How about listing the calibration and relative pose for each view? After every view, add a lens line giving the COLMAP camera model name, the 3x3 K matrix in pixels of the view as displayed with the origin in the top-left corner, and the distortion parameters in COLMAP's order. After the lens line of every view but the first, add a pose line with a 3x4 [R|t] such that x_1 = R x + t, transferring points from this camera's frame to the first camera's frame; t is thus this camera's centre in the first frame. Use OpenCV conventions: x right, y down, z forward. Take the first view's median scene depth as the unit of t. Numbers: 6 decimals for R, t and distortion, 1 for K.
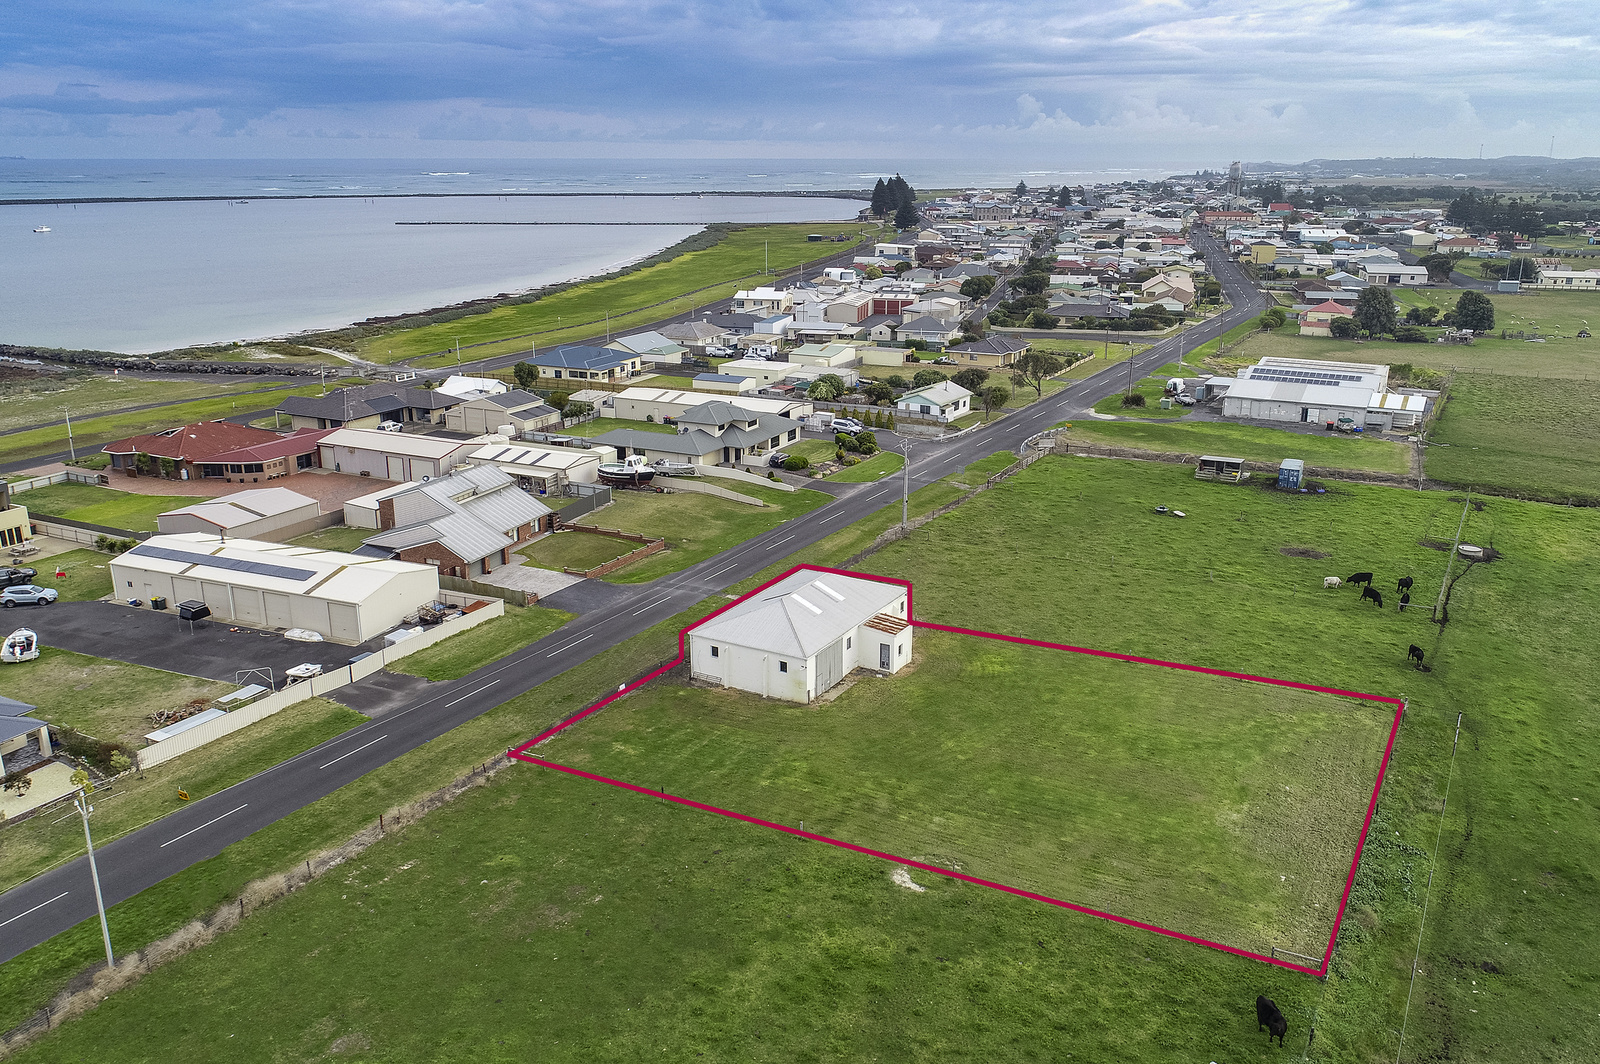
lens RADIAL K [[1258.6, 0, 814.6], [0, 1258.6, 533.9], [0, 0, 1]] dist [-0.000596, -0.005757]
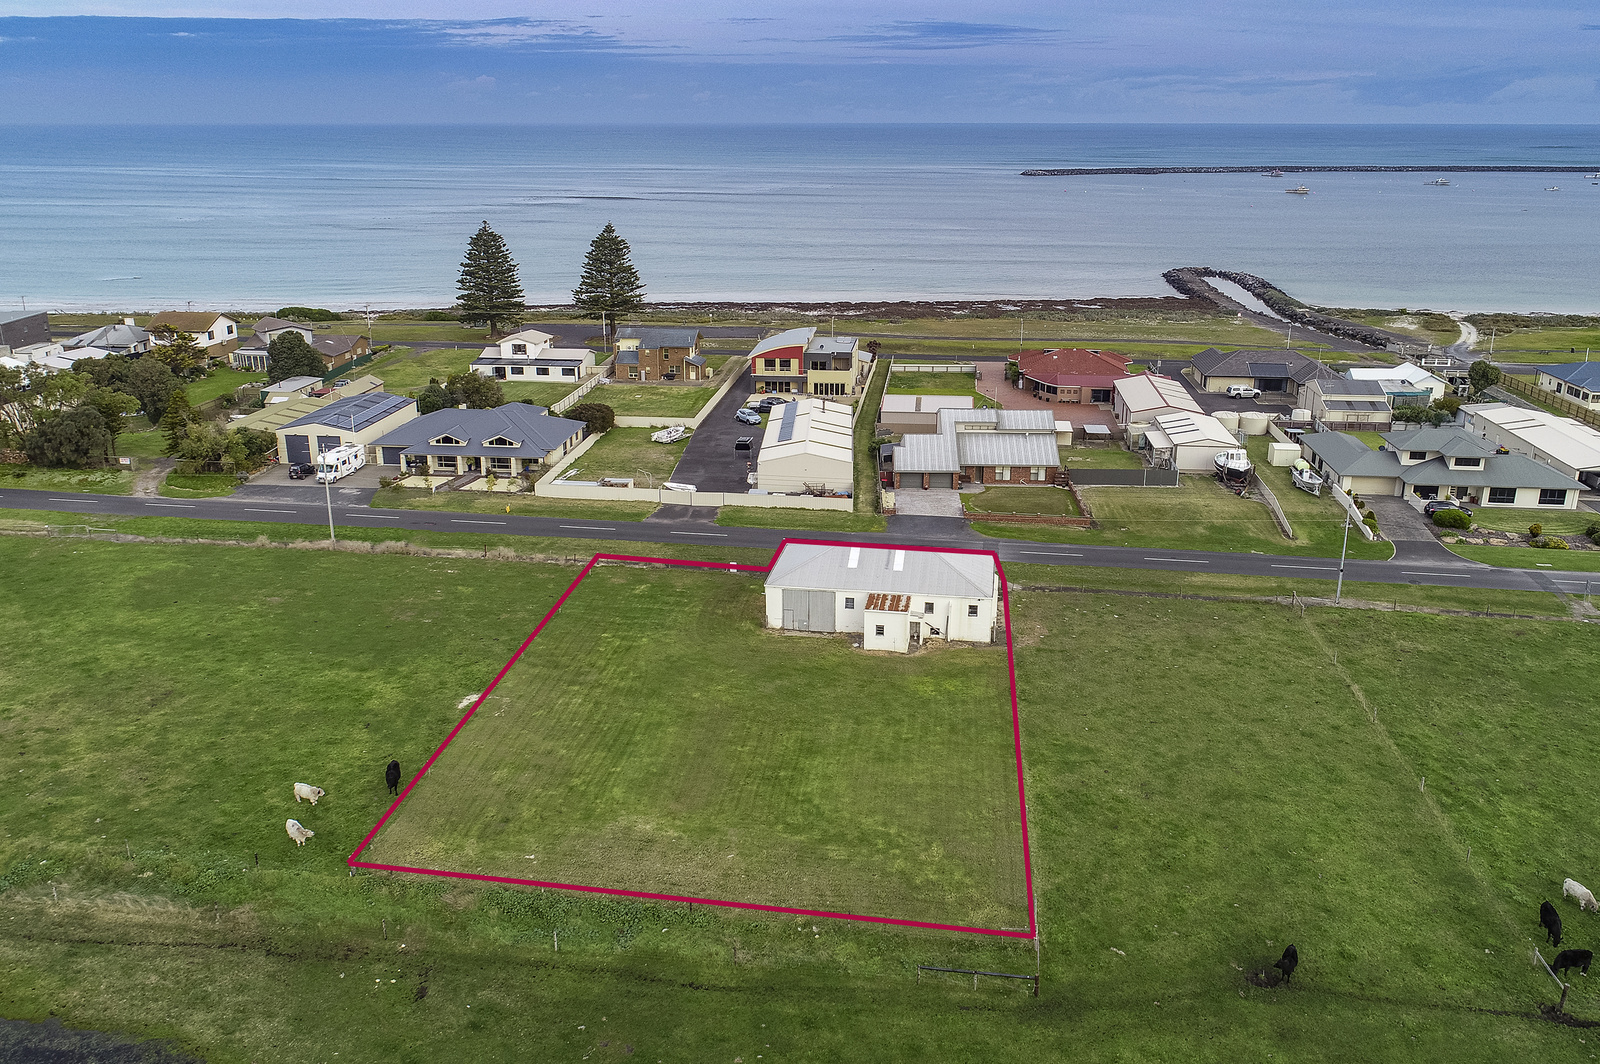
lens RADIAL K [[1294.5, 0, 803.3], [0, 1294.5, 530.9], [0, 0, 1]] dist [0.001854, -0.012593]
pose [[0.346624, 0.282923, -0.894319, 0.762960], [-0.269689, 0.943230, 0.193869, -0.130908], [0.898398, 0.173988, 0.403248, 0.442723]]
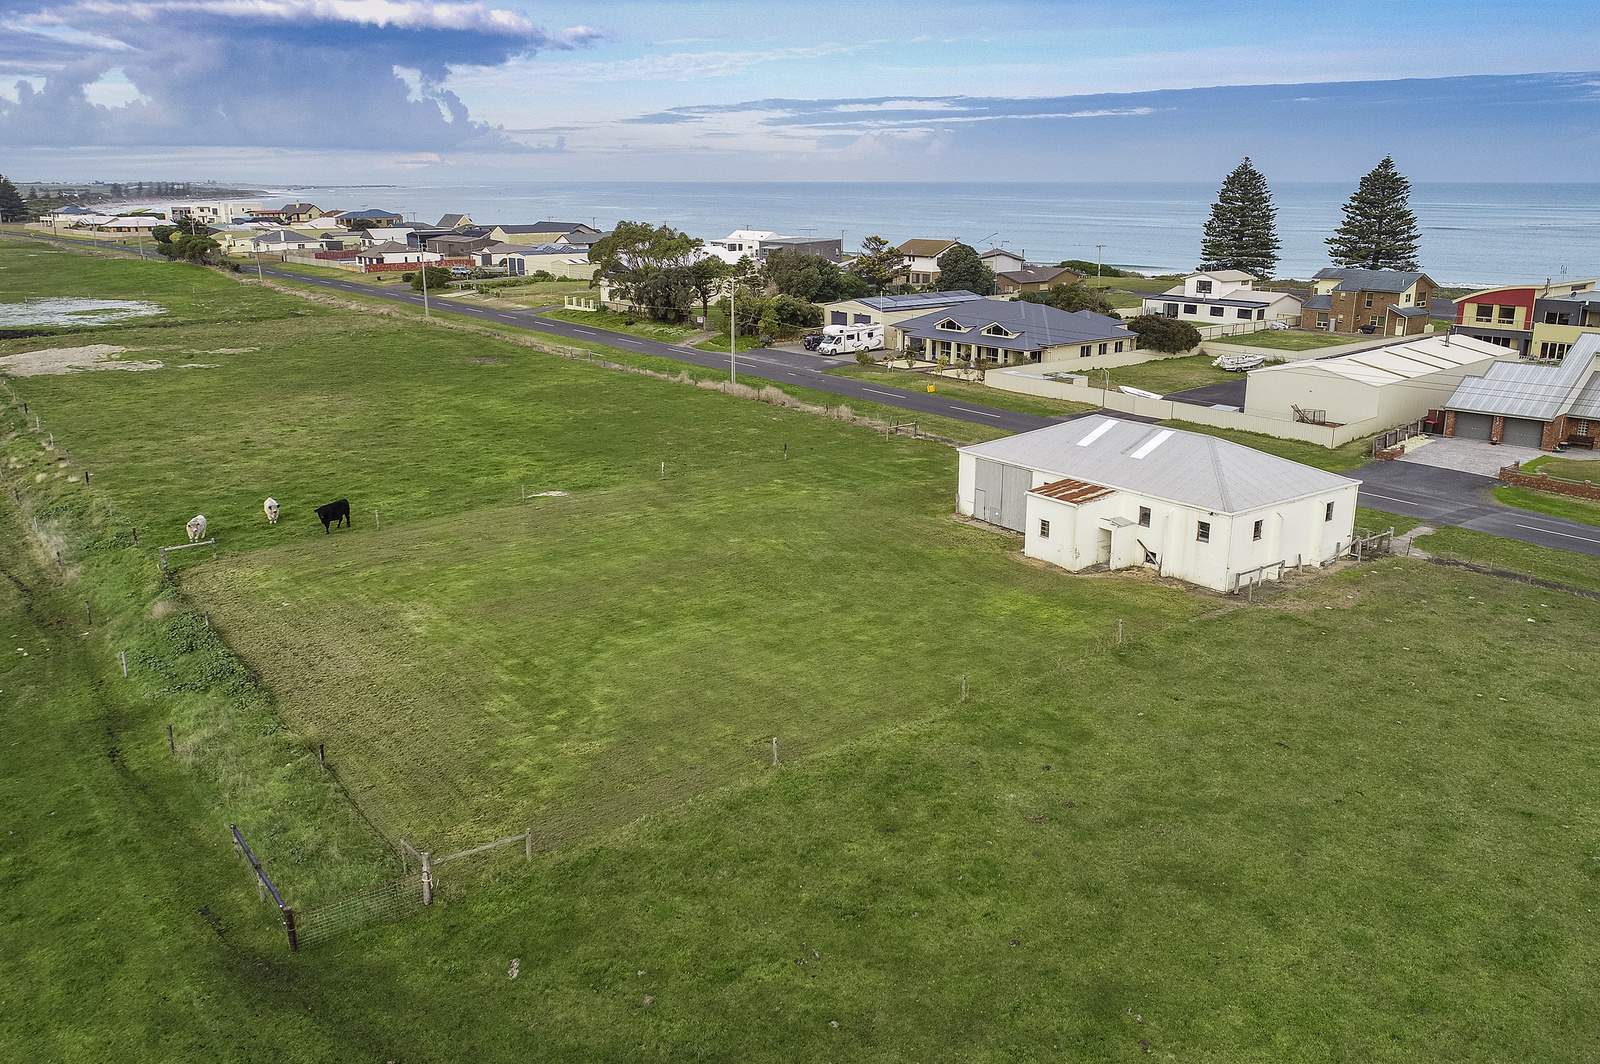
lens RADIAL K [[1280.6, 0, 800.0], [0, 1280.6, 532.0], [0, 0, 1]] dist [-0.003832, 0.003019]
pose [[-0.411829, 0.241825, -0.878588, 0.562637], [-0.259217, 0.893226, 0.367359, -0.089929], [0.873615, 0.379035, -0.305172, 0.905664]]
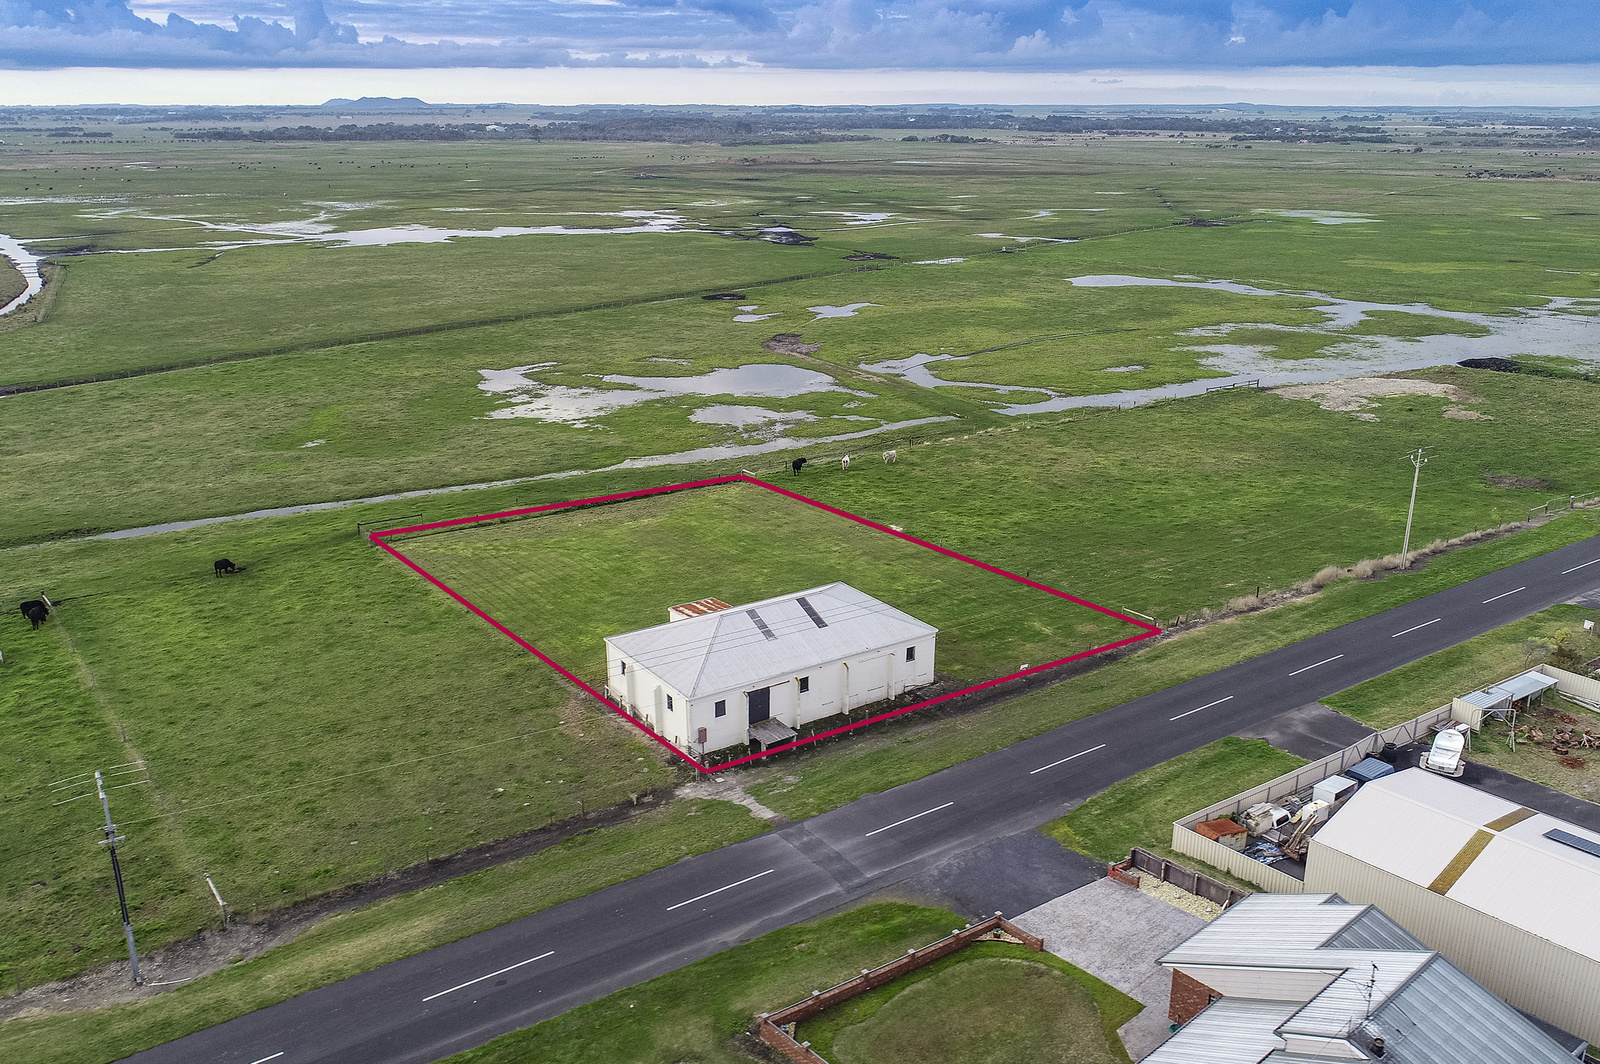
lens RADIAL K [[1294.5, 0, 803.3], [0, 1294.5, 530.9], [0, 0, 1]] dist [0.001854, -0.012593]
pose [[-0.890767, -0.139248, 0.432601, -0.308172], [0.132337, 0.831173, 0.540036, -0.362025], [-0.434765, 0.538296, -0.721954, 1.316062]]
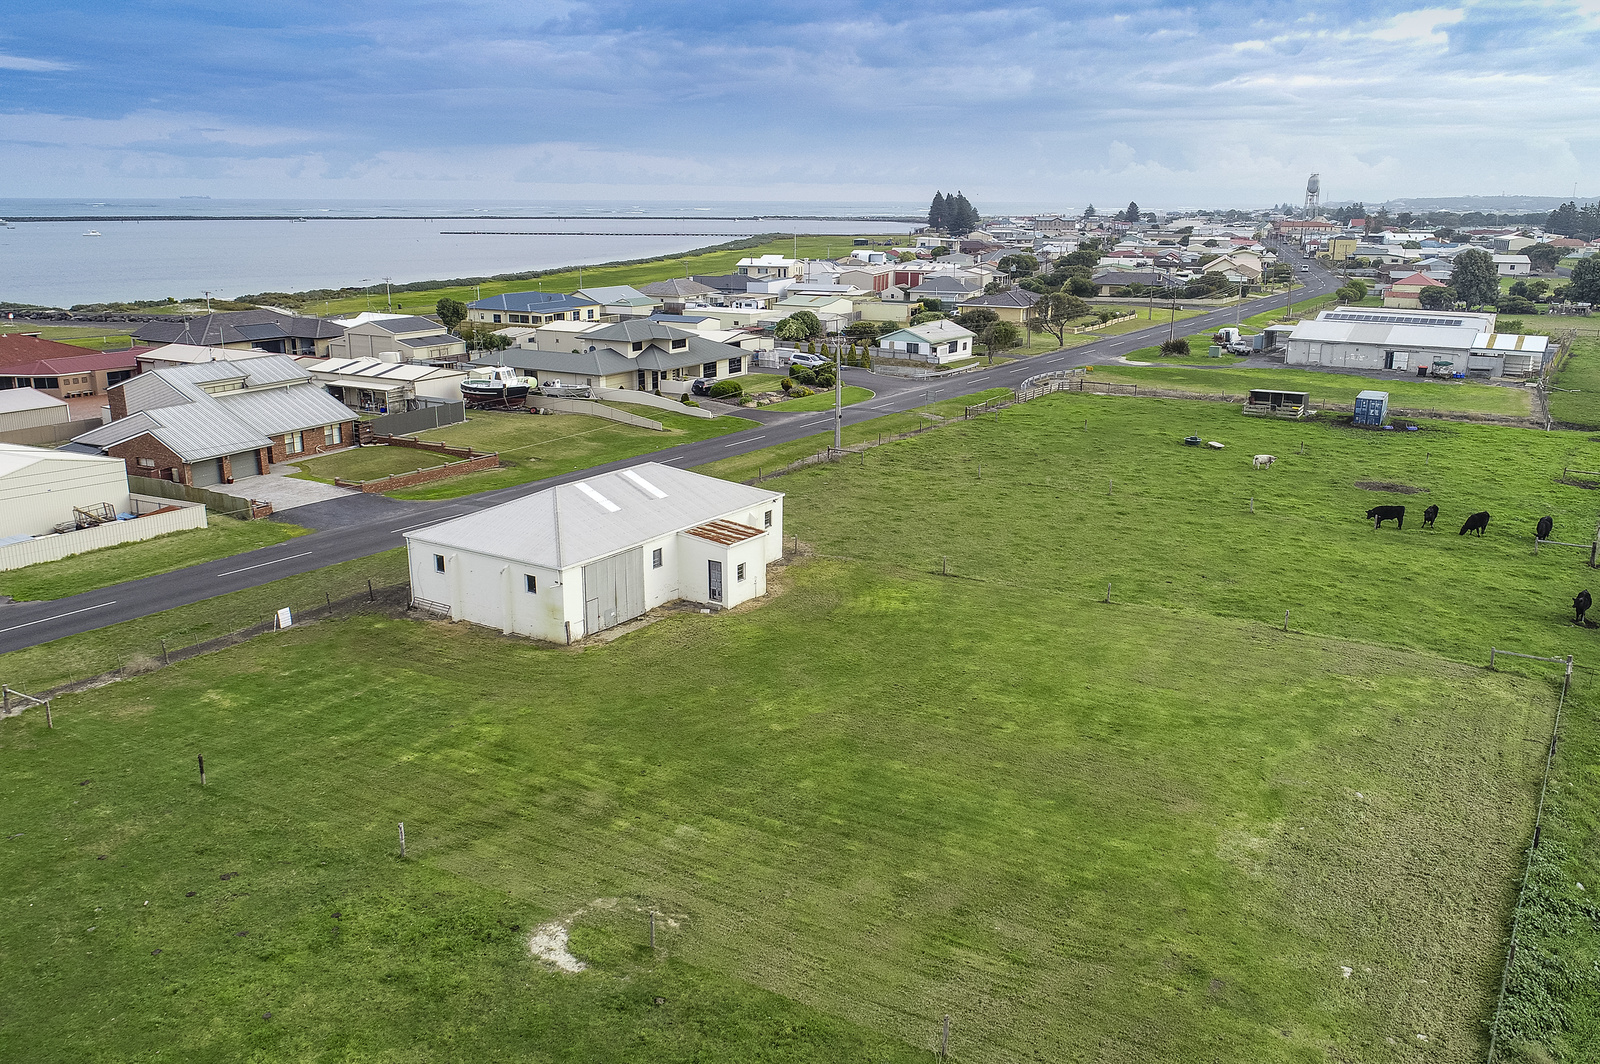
lens RADIAL K [[1258.6, 0, 814.6], [0, 1258.6, 533.9], [0, 0, 1]] dist [-0.000596, -0.005757]
pose [[0.998296, 0.019239, -0.055093, 0.116337], [-0.020899, 0.999340, -0.029720, 0.075740], [0.054485, 0.030821, 0.998039, 0.304691]]
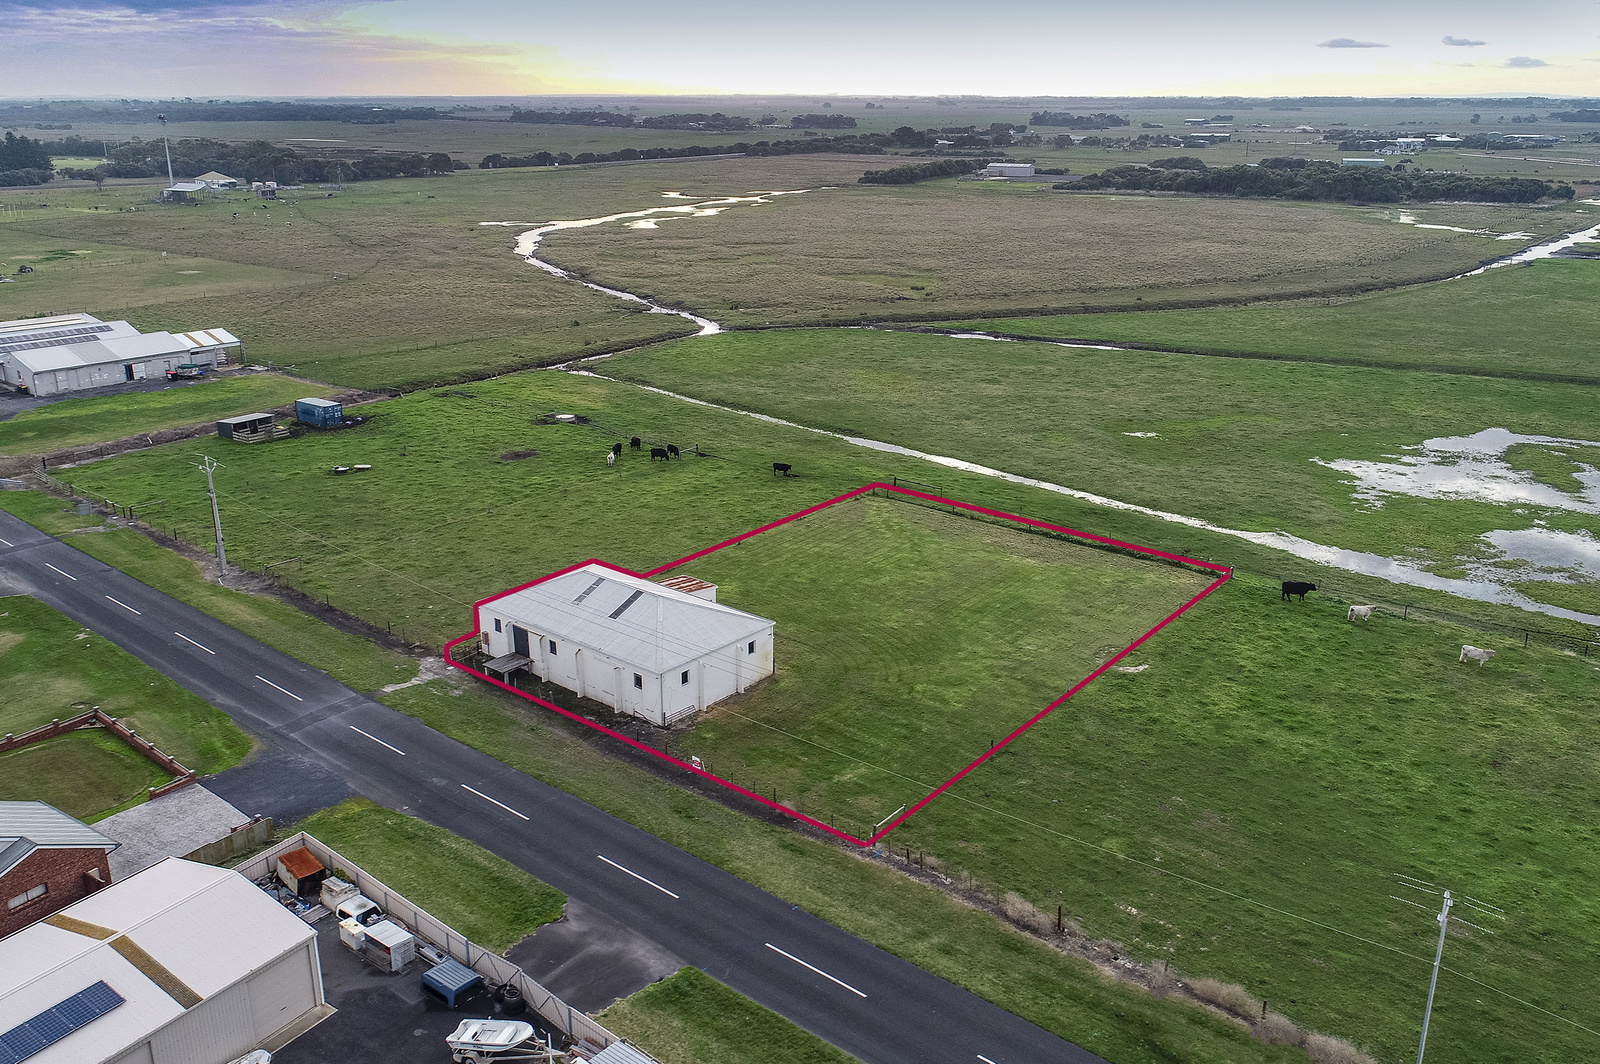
lens RADIAL K [[1316.9, 0, 774.1], [0, 1316.9, 529.4], [0, 0, 1]] dist [0.005974, -0.000980]
pose [[0.201801, -0.307434, 0.929925, -0.667190], [0.280523, 0.927824, 0.245864, -0.150820], [-0.938394, 0.211249, 0.273478, 0.561983]]
